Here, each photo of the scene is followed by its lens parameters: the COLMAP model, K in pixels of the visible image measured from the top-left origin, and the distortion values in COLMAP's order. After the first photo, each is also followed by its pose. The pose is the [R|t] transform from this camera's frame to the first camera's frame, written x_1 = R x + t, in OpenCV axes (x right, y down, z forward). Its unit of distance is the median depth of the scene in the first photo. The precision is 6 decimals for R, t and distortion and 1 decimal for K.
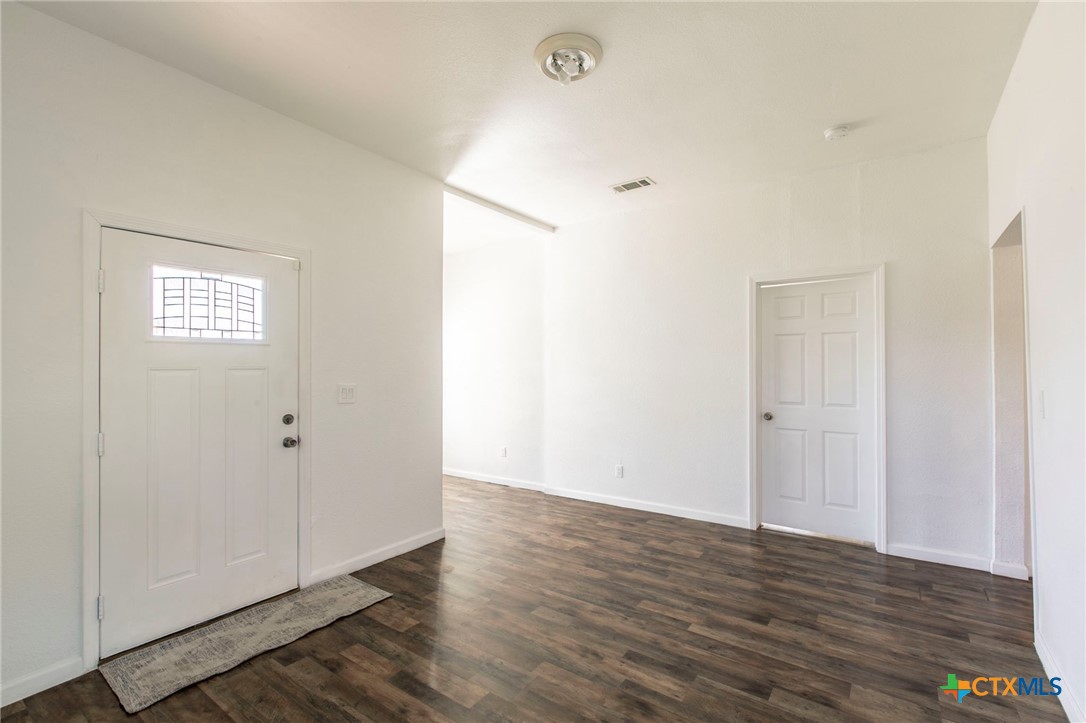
lens RADIAL K [[477.5, 0, 543.0], [0, 477.5, 361.5], [0, 0, 1]] dist [-0.004216, -0.000818]
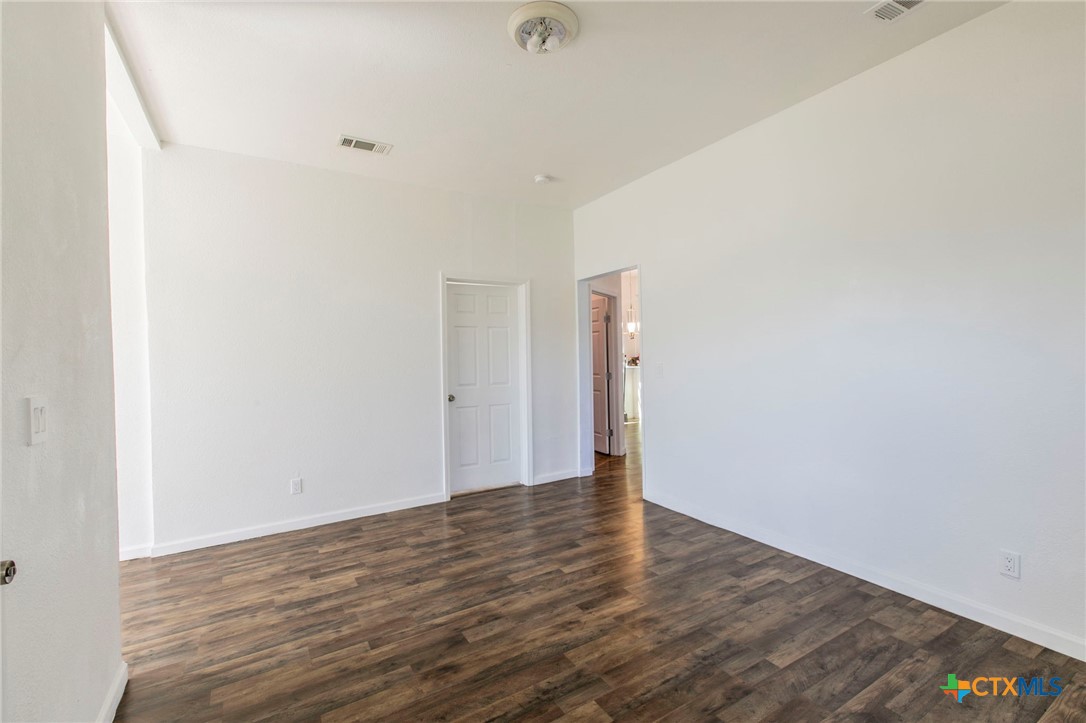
lens RADIAL K [[477.5, 0, 543.0], [0, 477.5, 361.5], [0, 0, 1]] dist [-0.004216, -0.000818]
pose [[0.387005, -0.015576, 0.921946, -0.523217], [0.005586, 0.999879, 0.014548, 0.014329], [-0.922061, -0.000480, 0.387045, 0.390394]]
